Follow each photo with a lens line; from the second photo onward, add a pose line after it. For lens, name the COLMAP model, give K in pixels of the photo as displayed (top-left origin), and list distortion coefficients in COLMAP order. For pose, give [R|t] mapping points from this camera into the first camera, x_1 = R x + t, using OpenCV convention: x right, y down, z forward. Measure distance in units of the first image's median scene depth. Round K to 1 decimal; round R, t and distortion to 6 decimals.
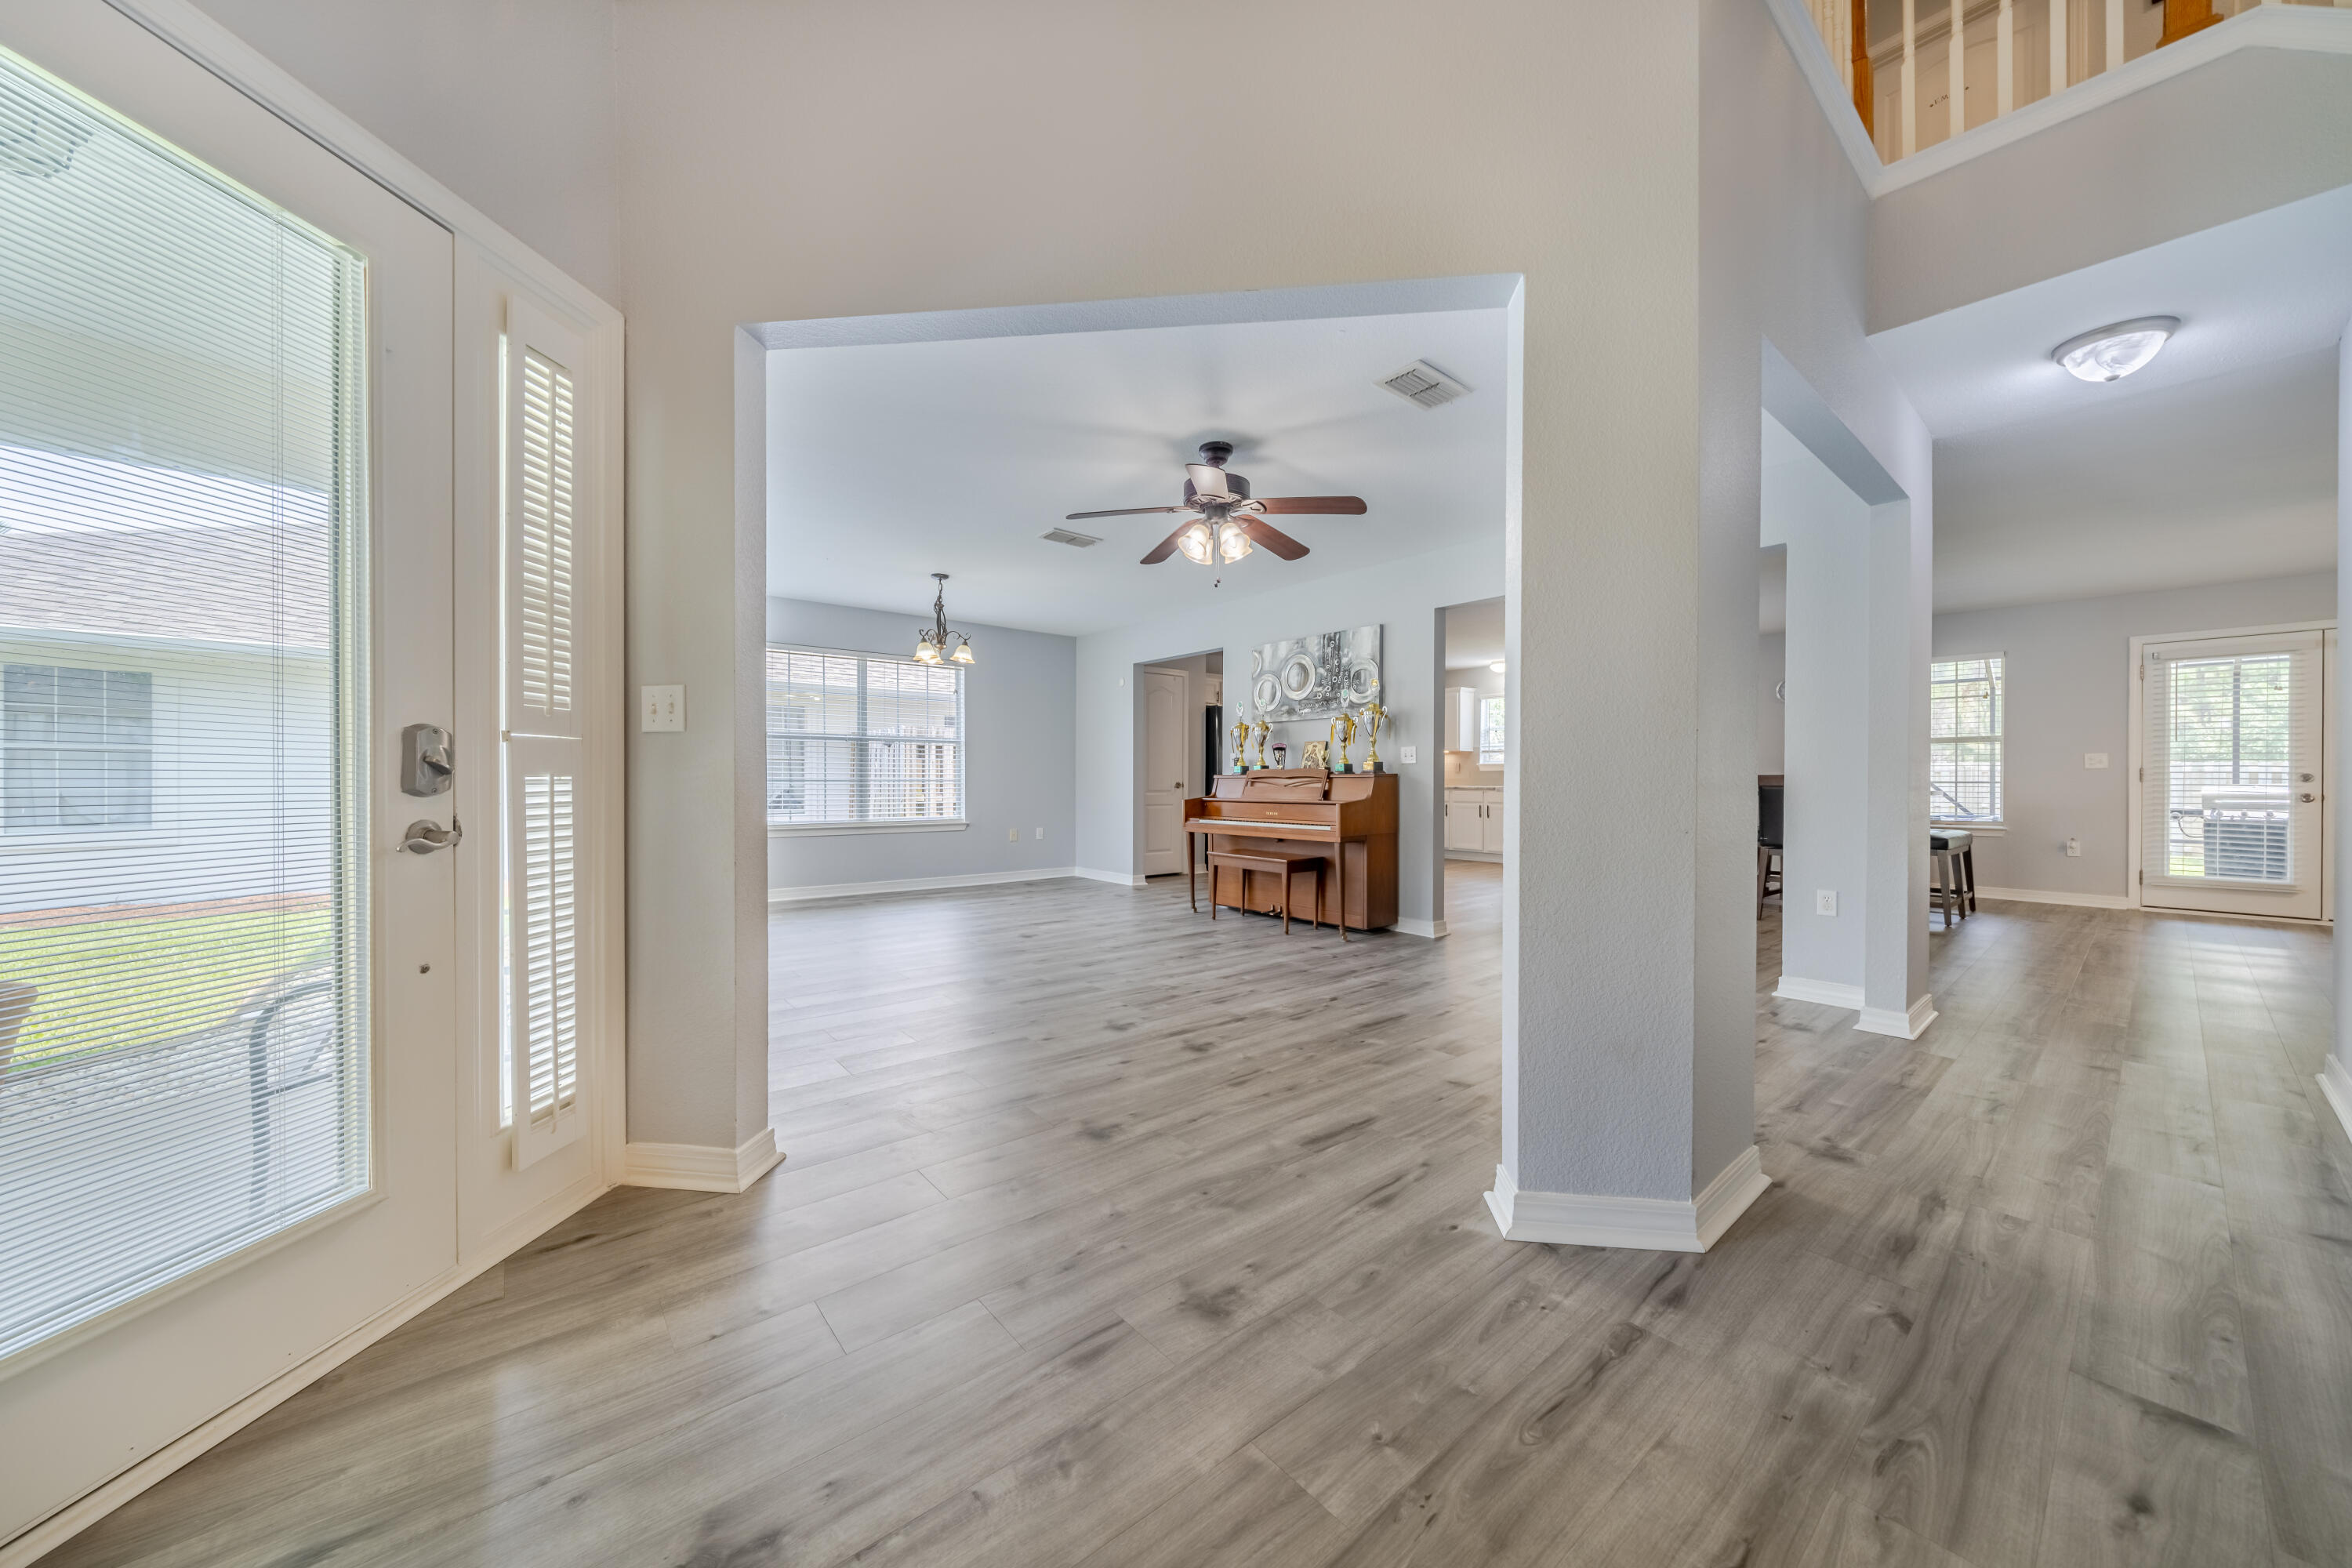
lens RADIAL K [[814.7, 0, 1169.4], [0, 814.7, 781.9], [0, 0, 1]] dist [-0.004019, 0.000033]
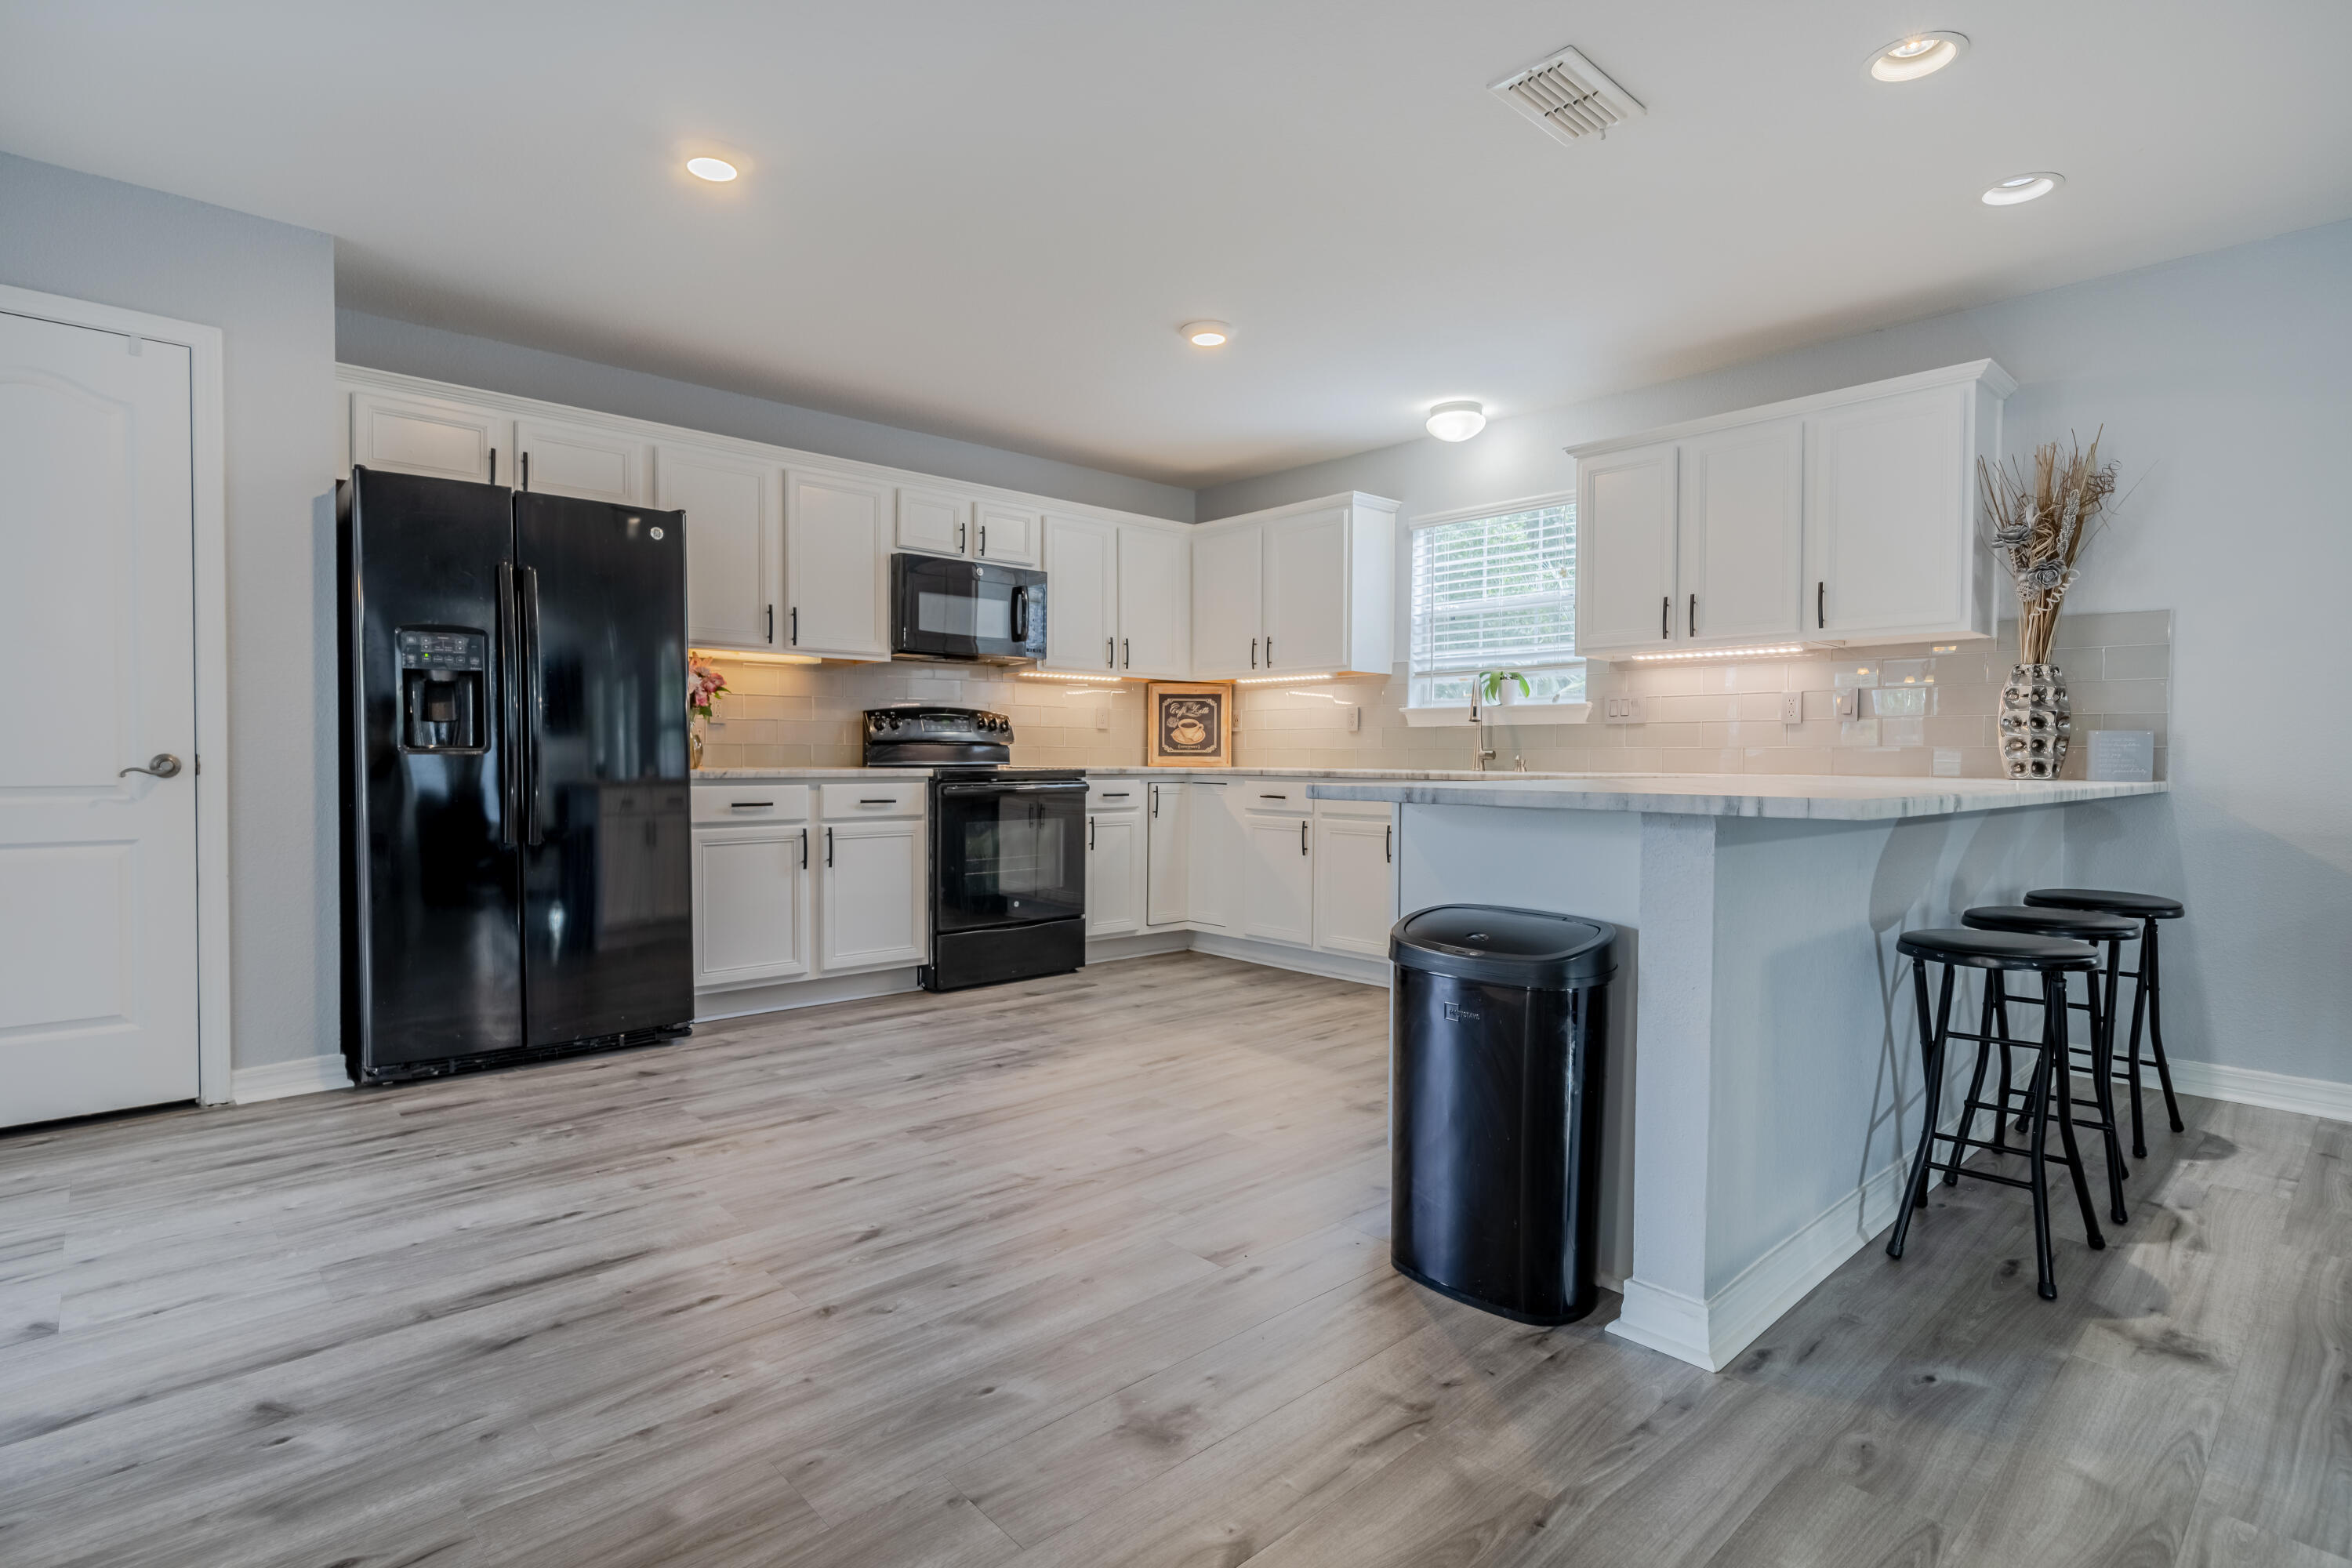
lens RADIAL K [[1162.5, 0, 1176.0], [0, 1162.5, 784.0], [0, 0, 1]] dist [0.003965, 0.000235]
pose [[0.998137, 0.001347, 0.061000, 0.455616], [-0.002665, 0.999765, 0.021519, 0.001203], [-0.060956, -0.021642, 0.997906, 0.903600]]
